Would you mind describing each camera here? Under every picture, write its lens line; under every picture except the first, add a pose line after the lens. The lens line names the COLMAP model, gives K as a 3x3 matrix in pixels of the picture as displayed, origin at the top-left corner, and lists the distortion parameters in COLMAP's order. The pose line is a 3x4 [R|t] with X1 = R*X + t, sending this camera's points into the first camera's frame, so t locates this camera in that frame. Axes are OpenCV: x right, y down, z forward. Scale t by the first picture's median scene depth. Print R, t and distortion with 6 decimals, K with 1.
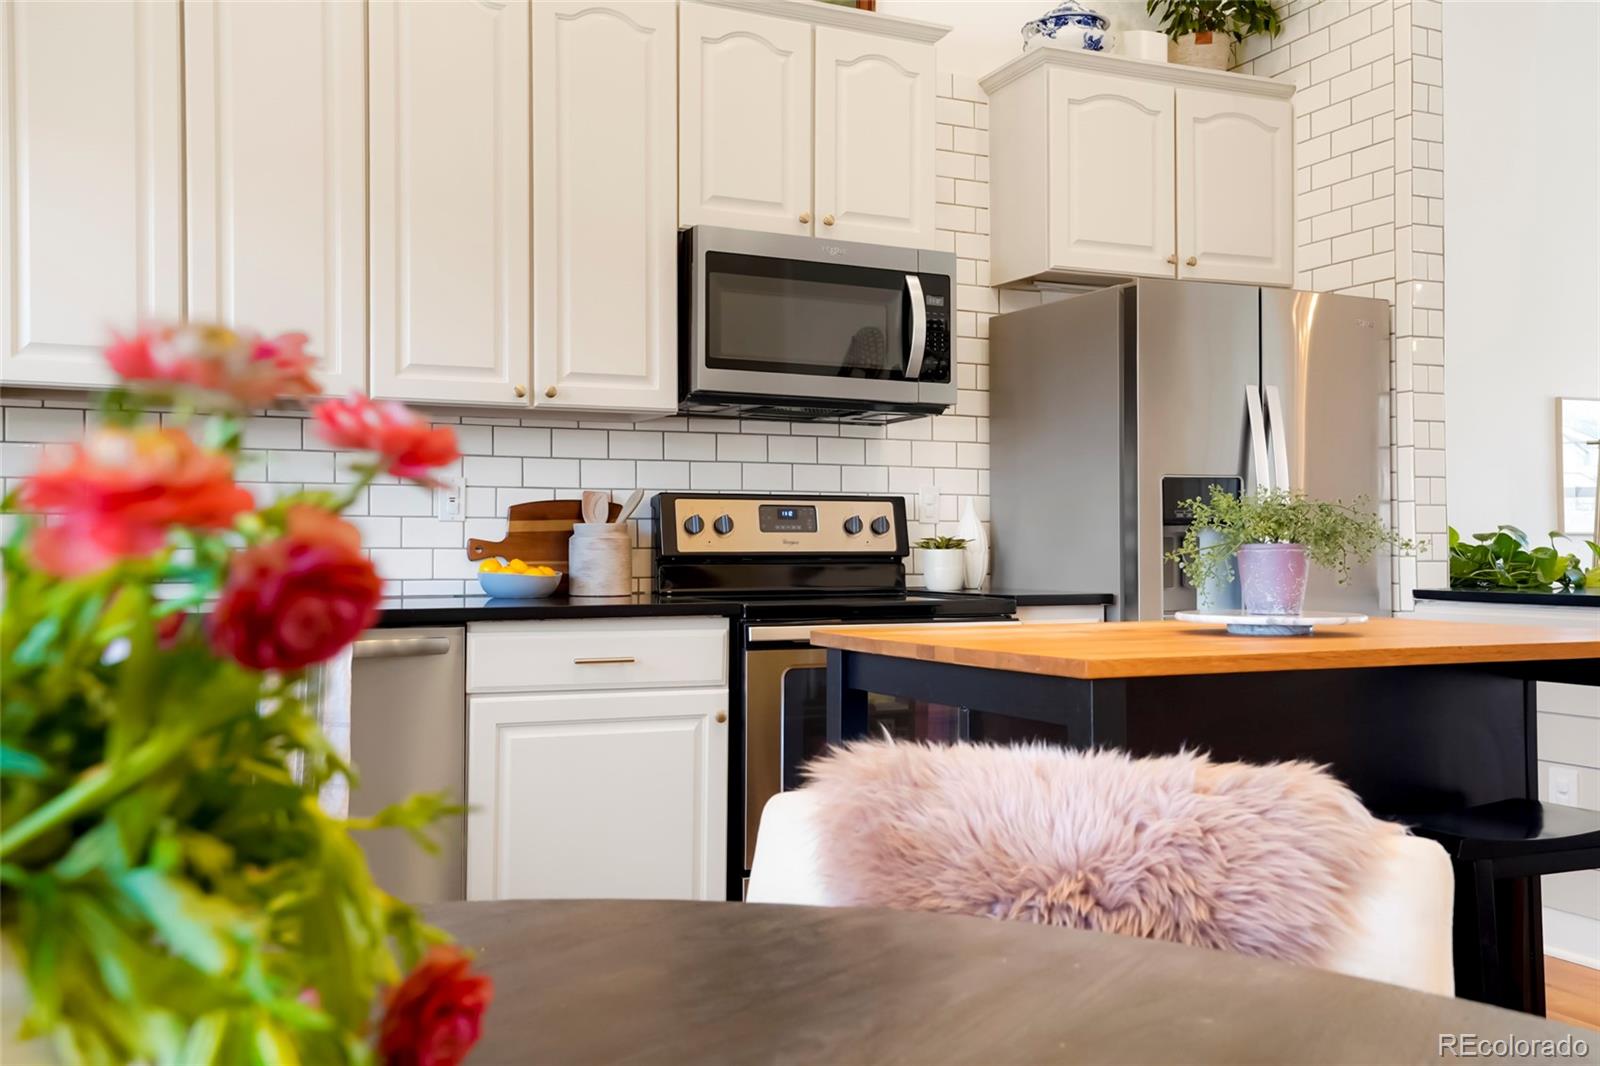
lens RADIAL K [[1562.8, 0, 807.6], [0, 1562.8, 533.6], [0, 0, 1]] dist [0.016956, 0.000000]
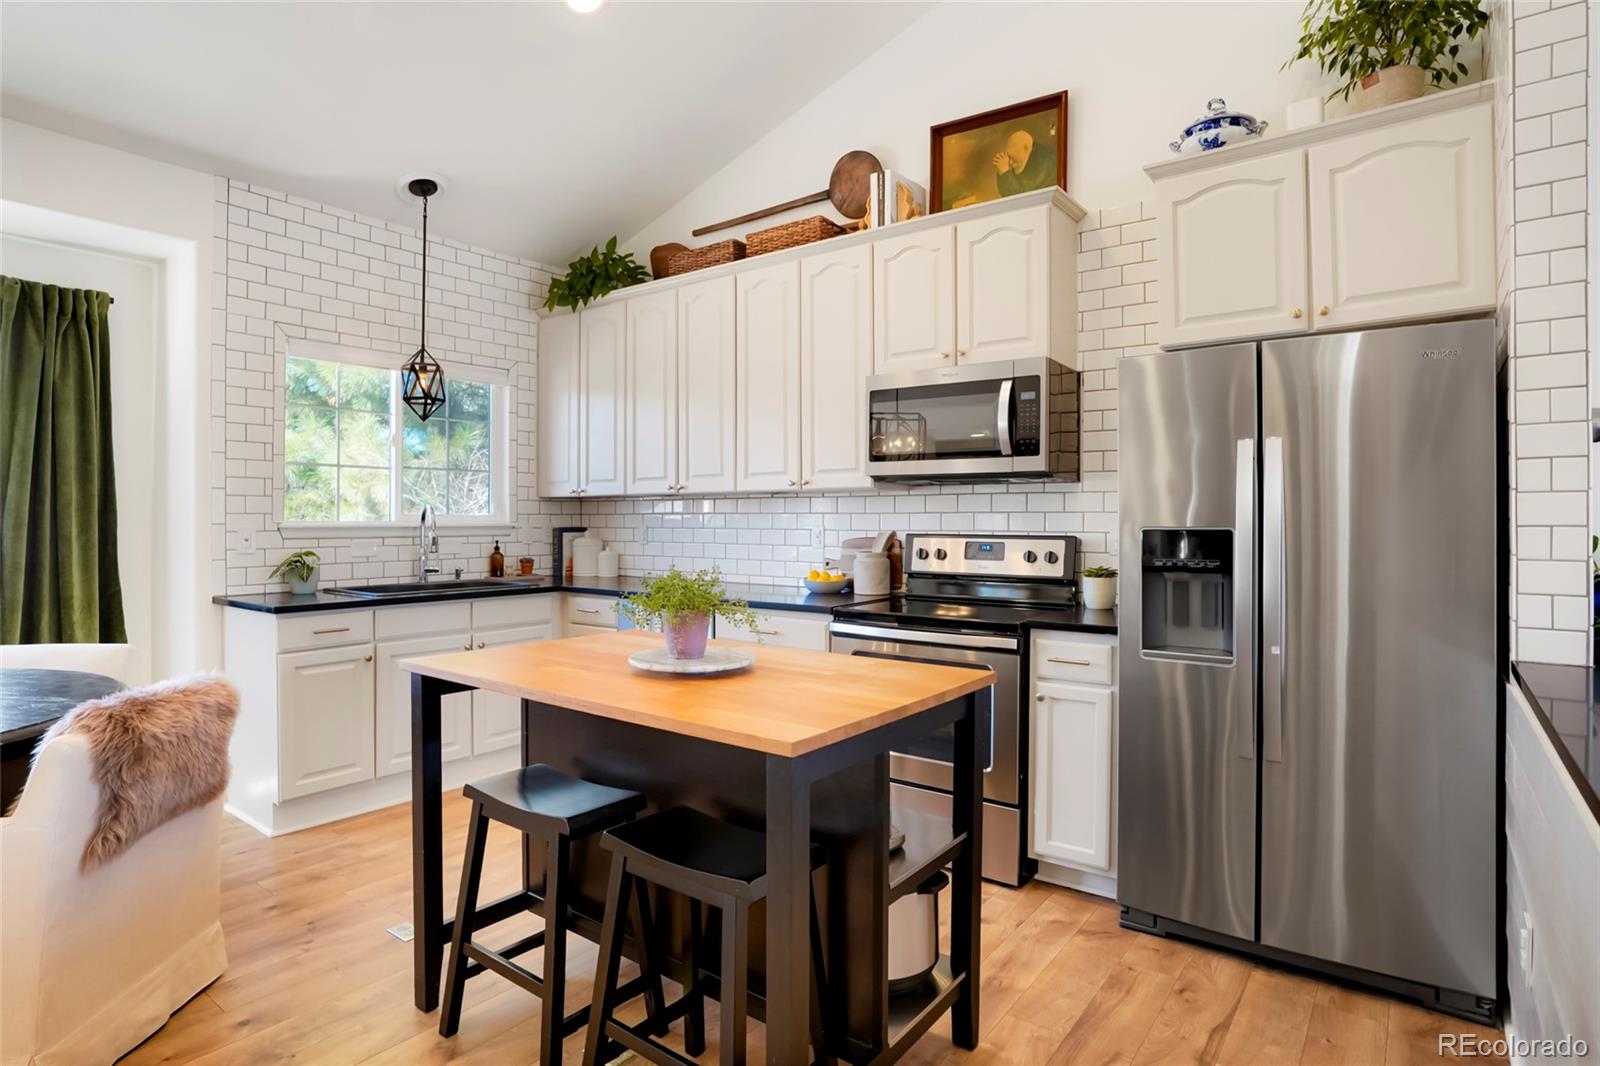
lens RADIAL K [[853.6, 0, 789.2], [0, 853.6, 515.4], [0, 0, 1]] dist [-0.028471, 0.017510]
pose [[0.443876, -0.001555, -0.896087, 0.631133], [0.005273, 0.999986, 0.000876, -0.045050], [0.896073, -0.005114, 0.443878, 0.470550]]
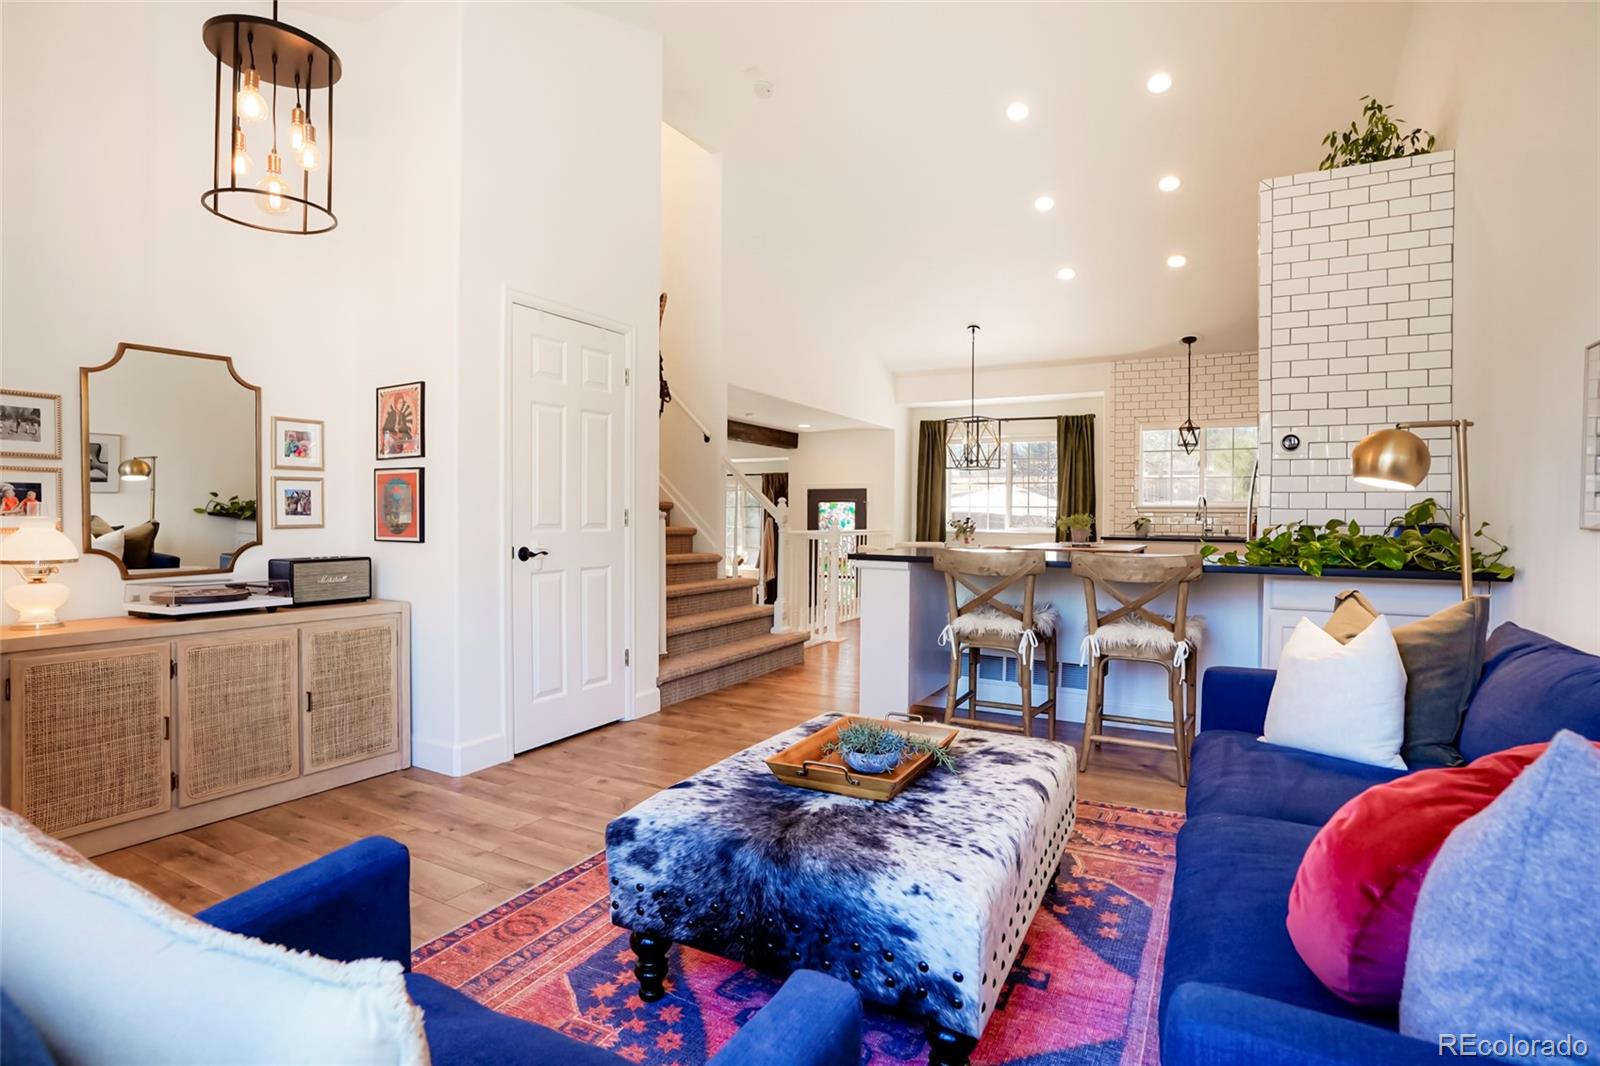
lens RADIAL K [[821.2, 0, 806.1], [0, 821.2, 517.4], [0, 0, 1]] dist [-0.032140, 0.000209]
pose [[-0.807406, -0.001418, -0.589995, 1.379967], [-0.001892, 0.999998, 0.000186, -0.009170], [0.589994, 0.001266, -0.807407, 1.486637]]
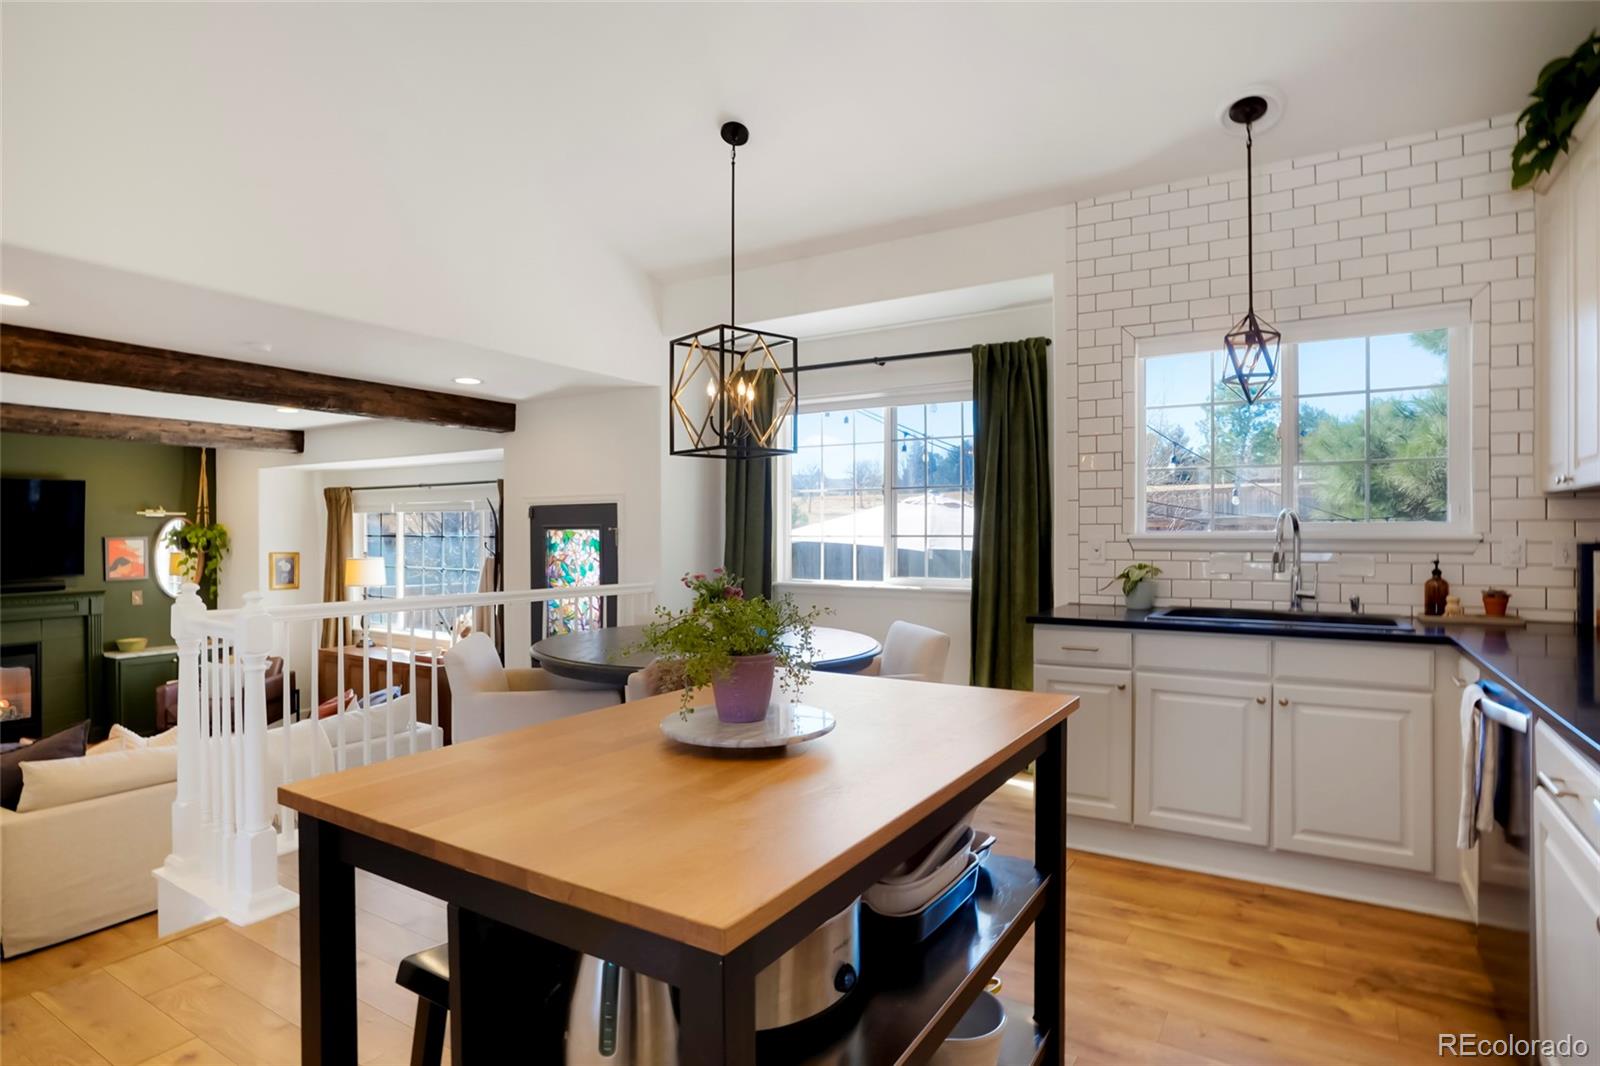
lens RADIAL K [[853.6, 0, 809.9], [0, 853.6, 530.2], [0, 0, 1]] dist [-0.028471, 0.017510]
pose [[-0.843417, 0.008158, -0.537197, 0.337332], [0.010836, 0.999940, -0.001828, -0.044534], [0.537150, -0.007363, -0.843455, 0.936016]]
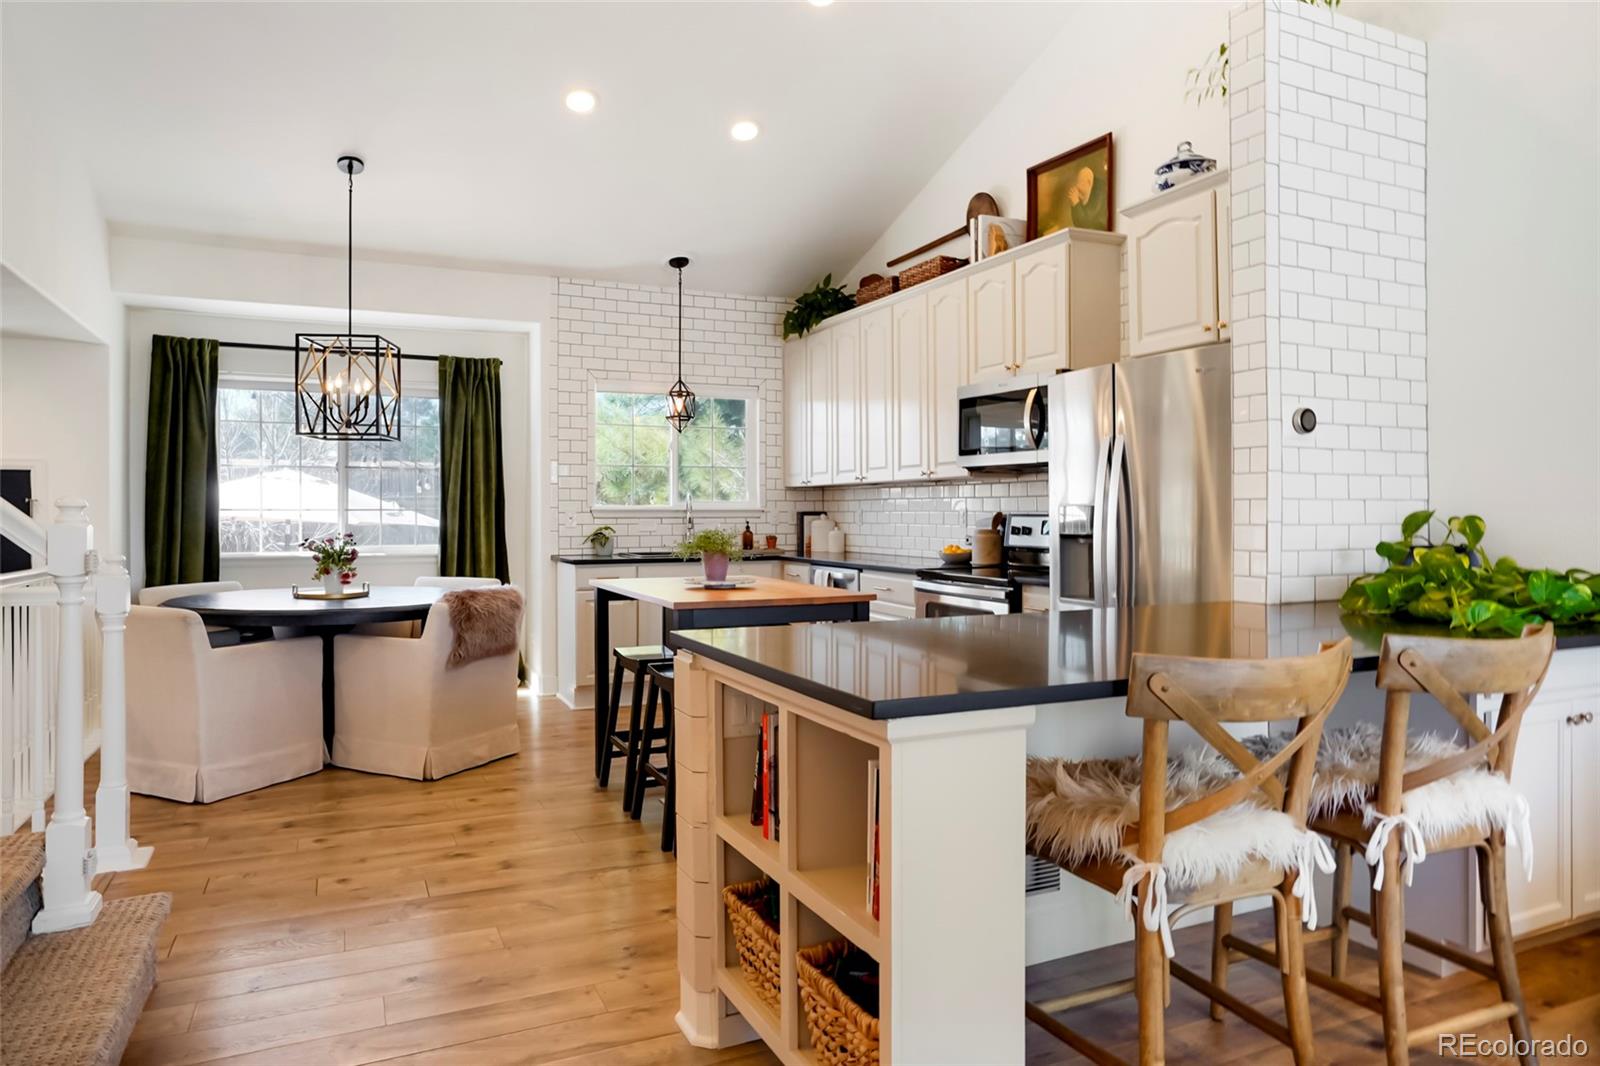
lens RADIAL K [[1026.2, 0, 792.0], [0, 1026.2, 518.6], [0, 0, 1]] dist [0.001619, 0.000227]
pose [[-0.024219, 0.008576, -0.999670, 1.161306], [0.008478, 0.999929, 0.008373, -0.031983], [0.999671, -0.008272, -0.024290, 0.729098]]
